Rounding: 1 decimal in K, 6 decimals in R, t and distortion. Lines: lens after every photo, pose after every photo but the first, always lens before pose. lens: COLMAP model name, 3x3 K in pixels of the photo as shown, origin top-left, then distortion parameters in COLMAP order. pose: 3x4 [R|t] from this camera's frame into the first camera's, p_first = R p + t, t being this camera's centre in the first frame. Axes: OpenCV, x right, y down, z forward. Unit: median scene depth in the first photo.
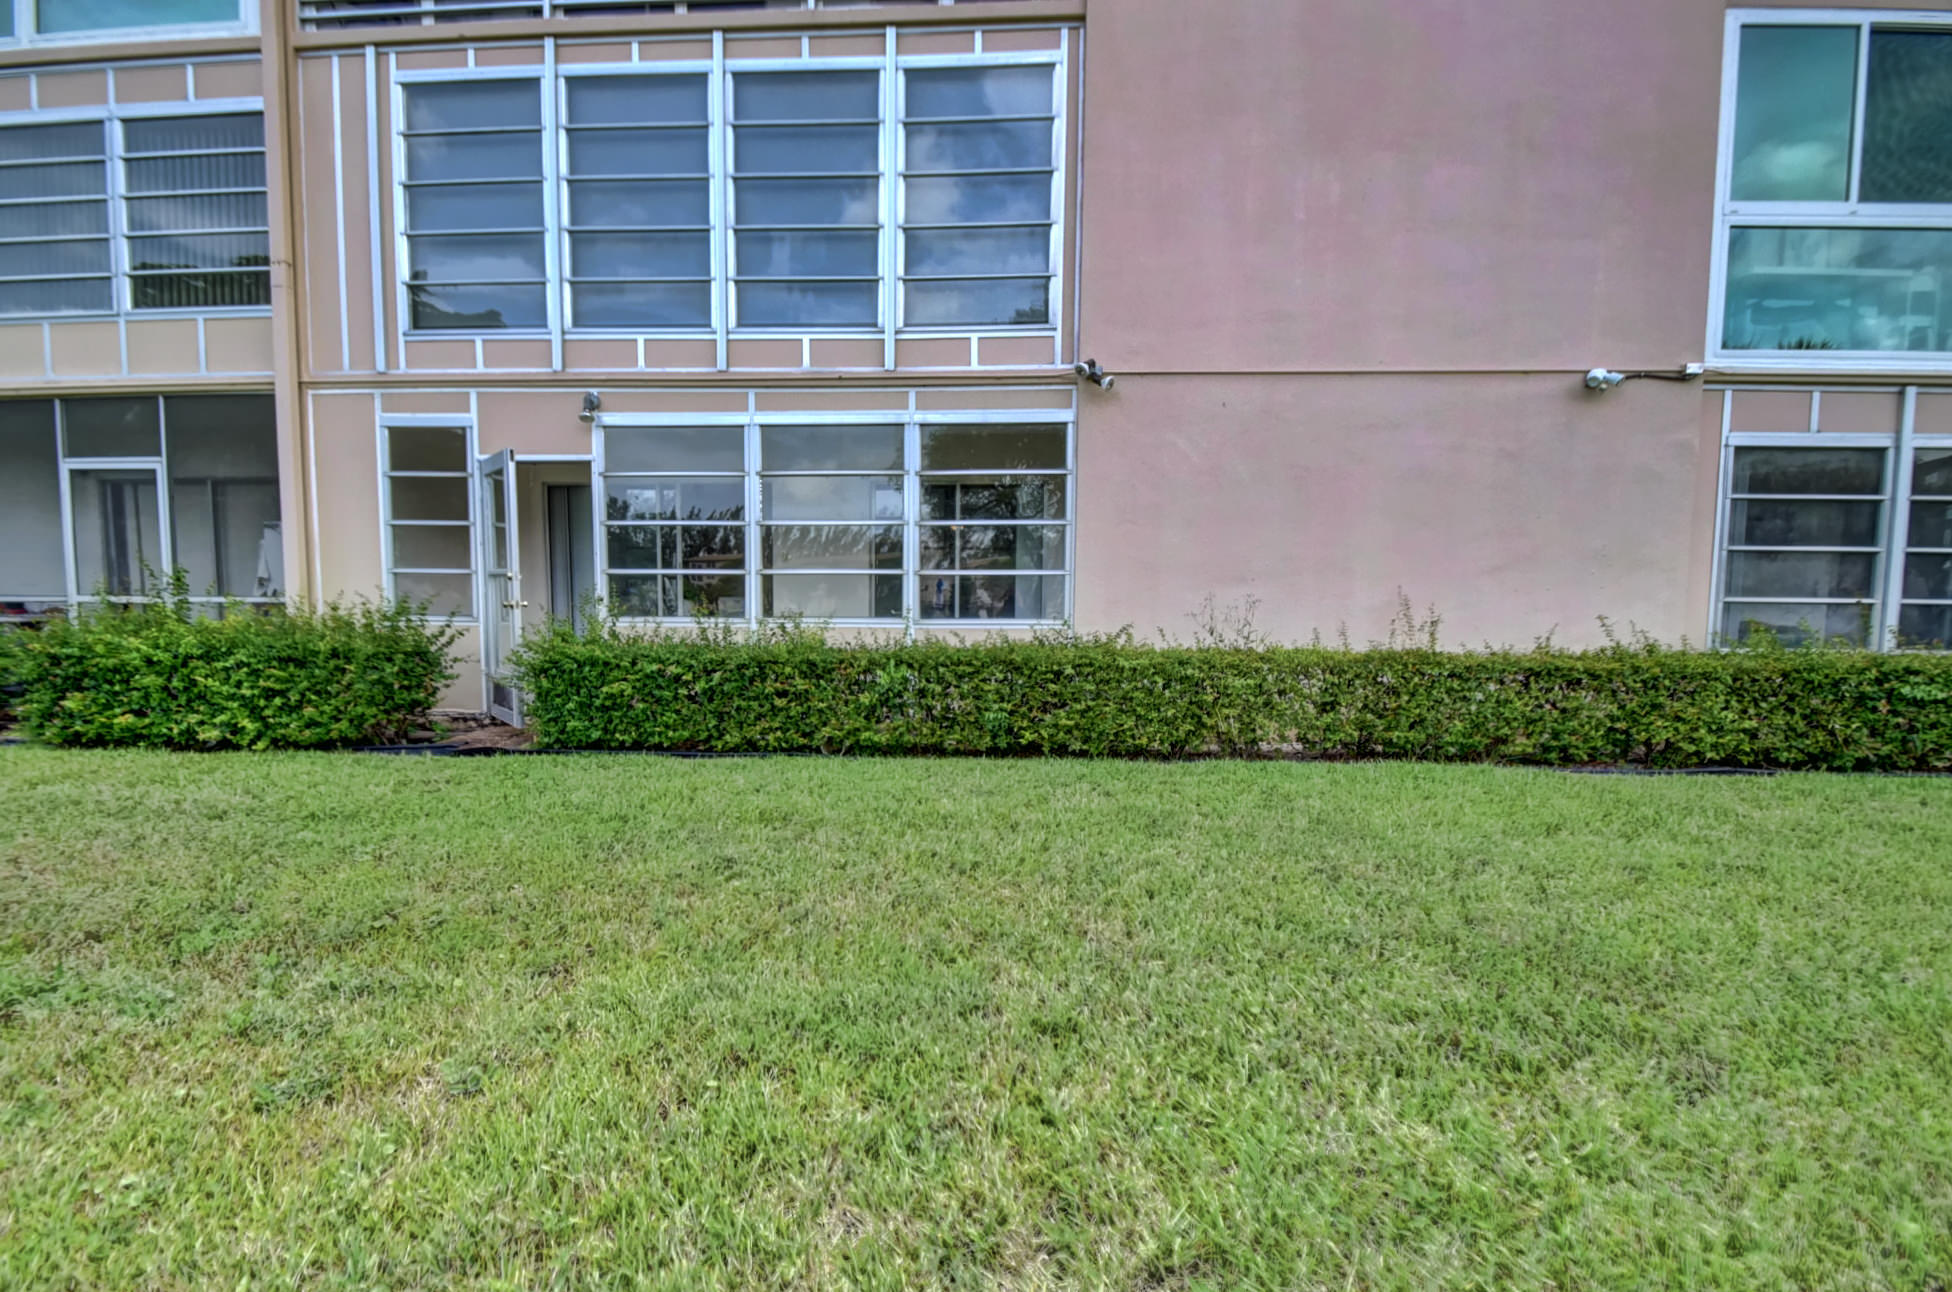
lens RADIAL K [[852.0, 0, 968.5], [0, 852.0, 672.9], [0, 0, 1]] dist [0.000841, -0.013954]
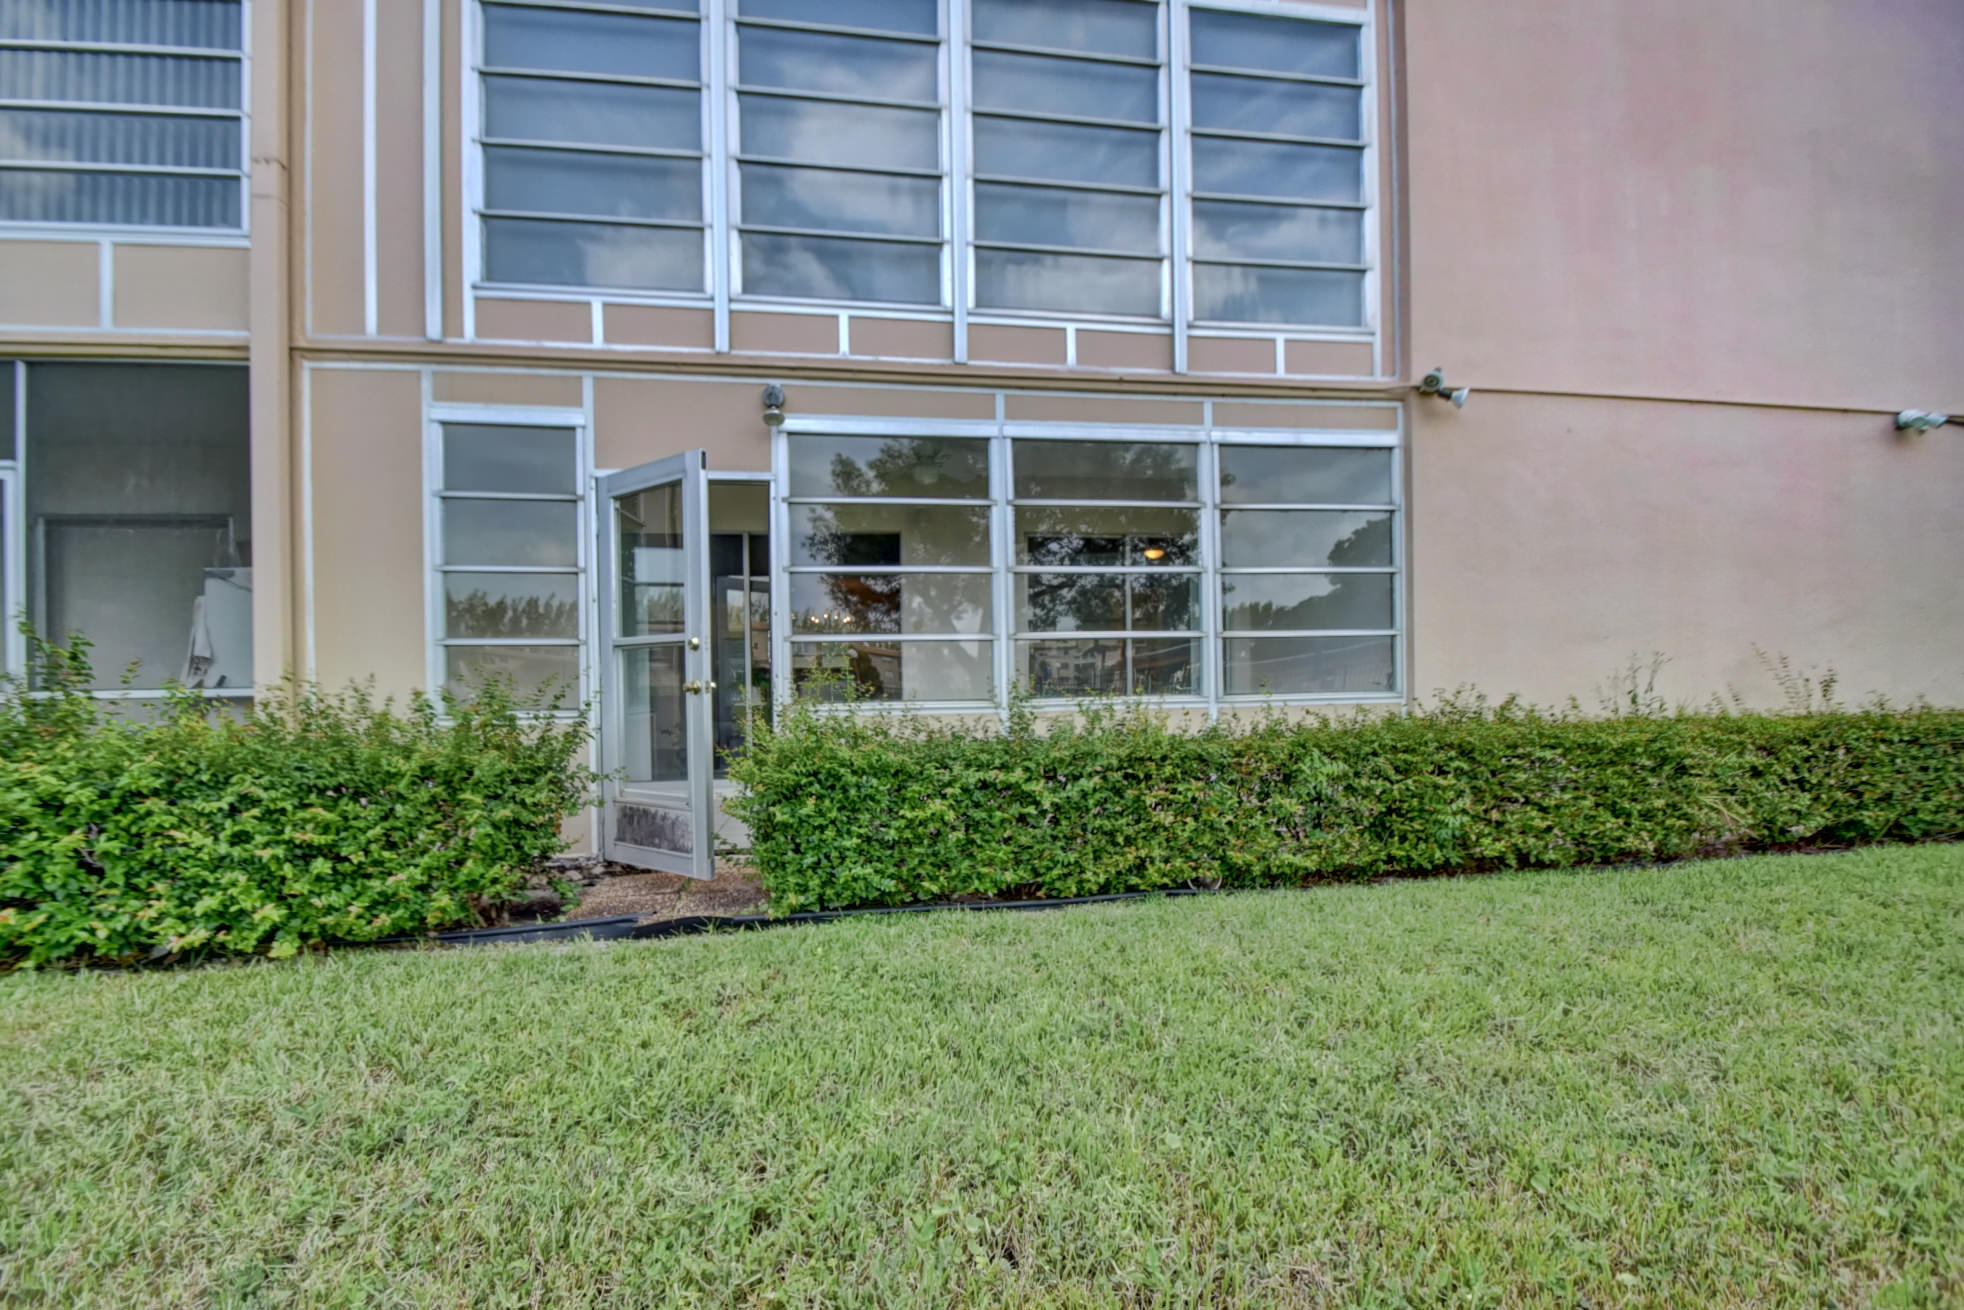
lens RADIAL K [[862.4, 0, 974.7], [0, 862.4, 687.3], [0, 0, 1]] dist [0.005404, -0.013835]
pose [[0.978385, -0.024432, 0.205343, -0.457015], [0.042027, 0.995765, -0.081763, -0.017731], [-0.202476, 0.088626, 0.975269, 0.312606]]
